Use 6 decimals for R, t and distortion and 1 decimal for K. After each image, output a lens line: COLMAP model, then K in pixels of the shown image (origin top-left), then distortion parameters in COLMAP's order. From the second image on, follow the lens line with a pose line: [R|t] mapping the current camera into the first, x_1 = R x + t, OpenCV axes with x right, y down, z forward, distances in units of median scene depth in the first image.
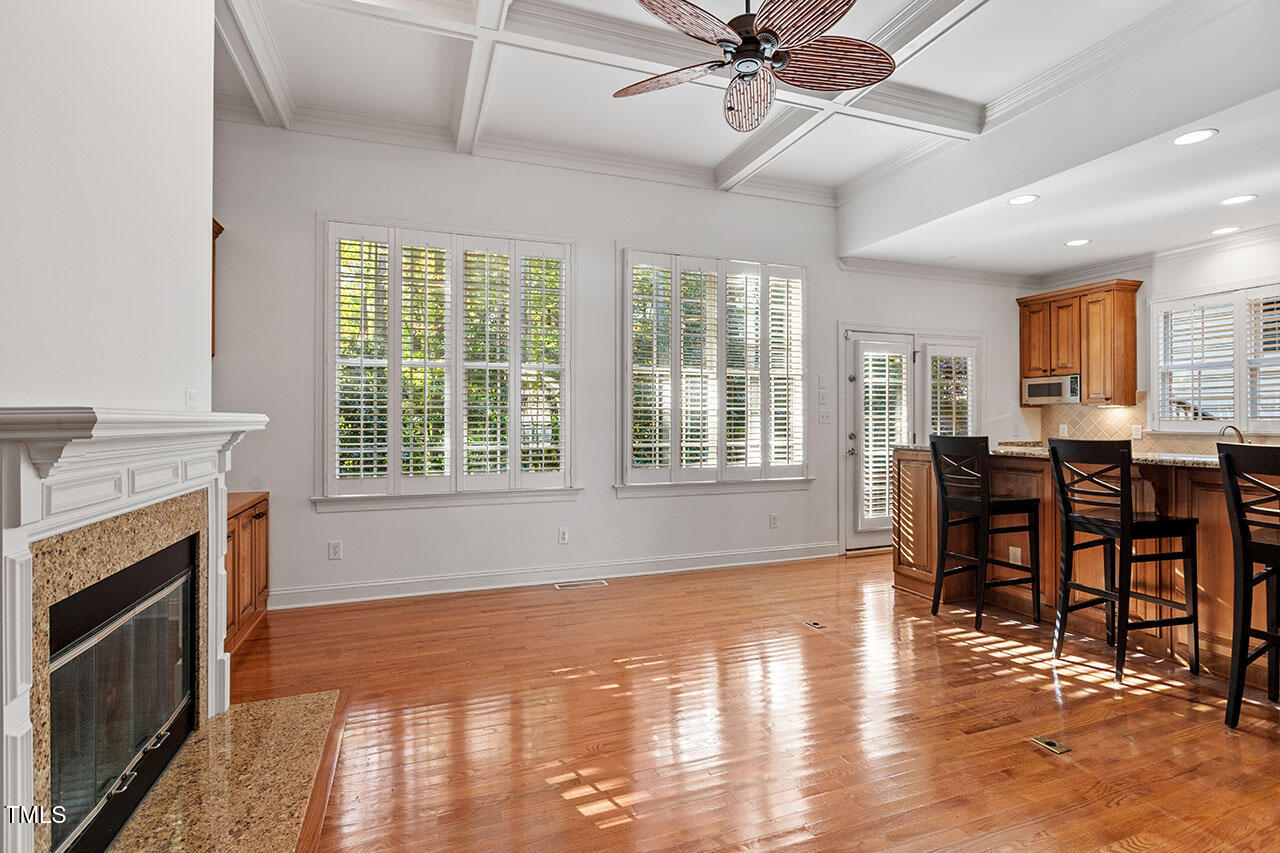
lens RADIAL K [[622.4, 0, 665.0], [0, 622.4, 414.9], [0, 0, 1]] dist [-0.010215, 0.003607]
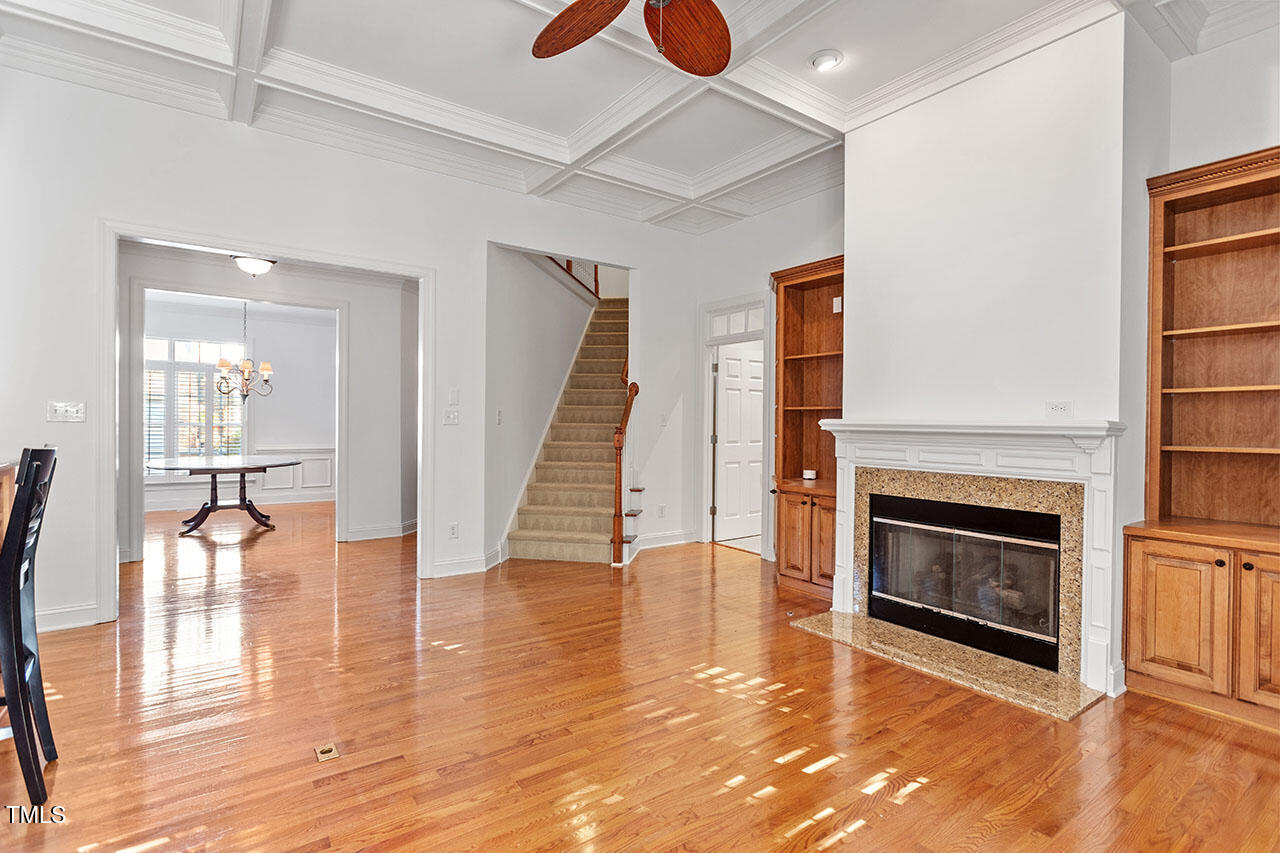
lens RADIAL K [[622.4, 0, 651.9], [0, 622.4, 427.5], [0, 0, 1]] dist [-0.010215, 0.003607]
pose [[-0.963084, -0.005879, -0.269137, 0.175467], [-0.006666, 0.999976, 0.002013, 0.005816], [0.269119, 0.003733, -0.963100, 0.919276]]
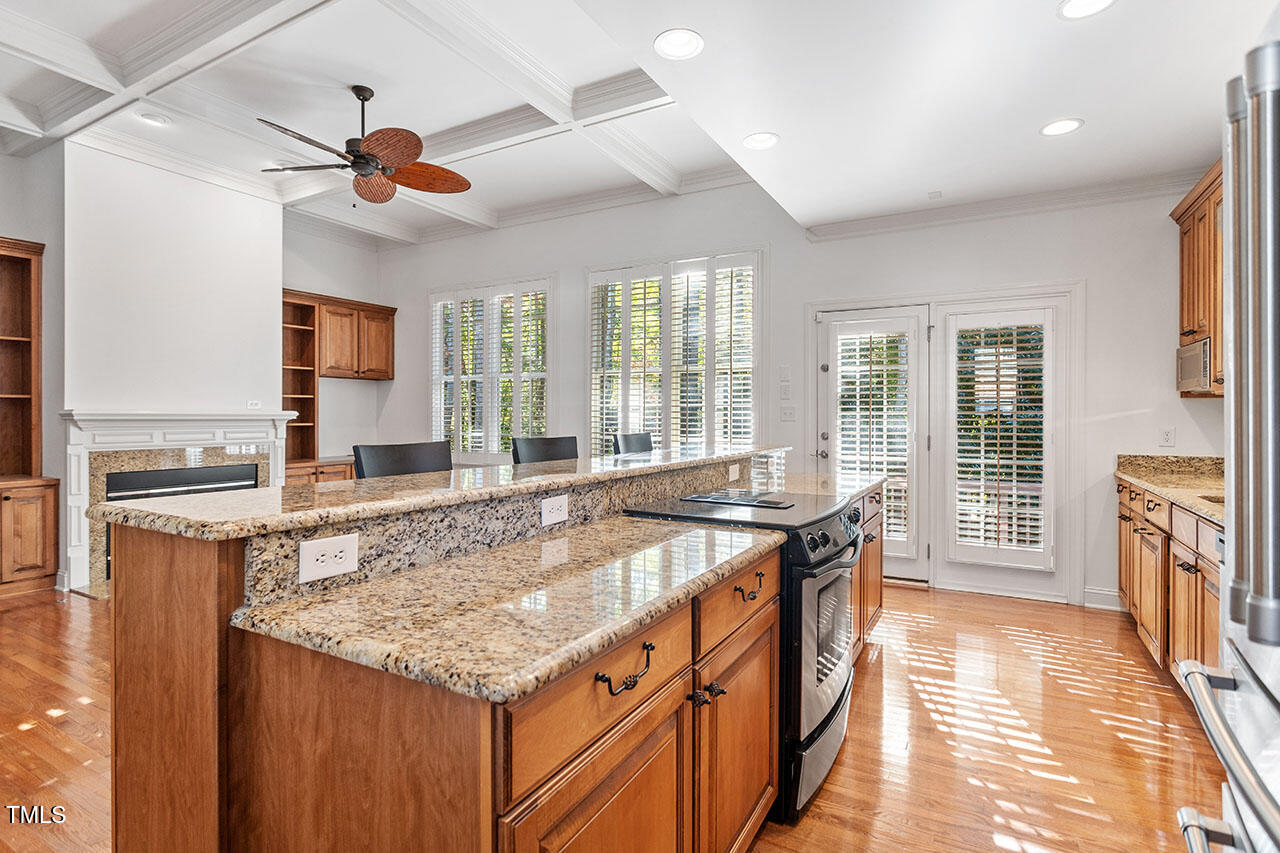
lens RADIAL K [[622.4, 0, 646.2], [0, 622.4, 414.6], [0, 0, 1]] dist [-0.010215, 0.003607]
pose [[0.641885, 0.003741, -0.766792, 0.862612], [0.001673, 0.999979, 0.006280, -0.000923], [0.766799, -0.005313, 0.641865, 0.295562]]
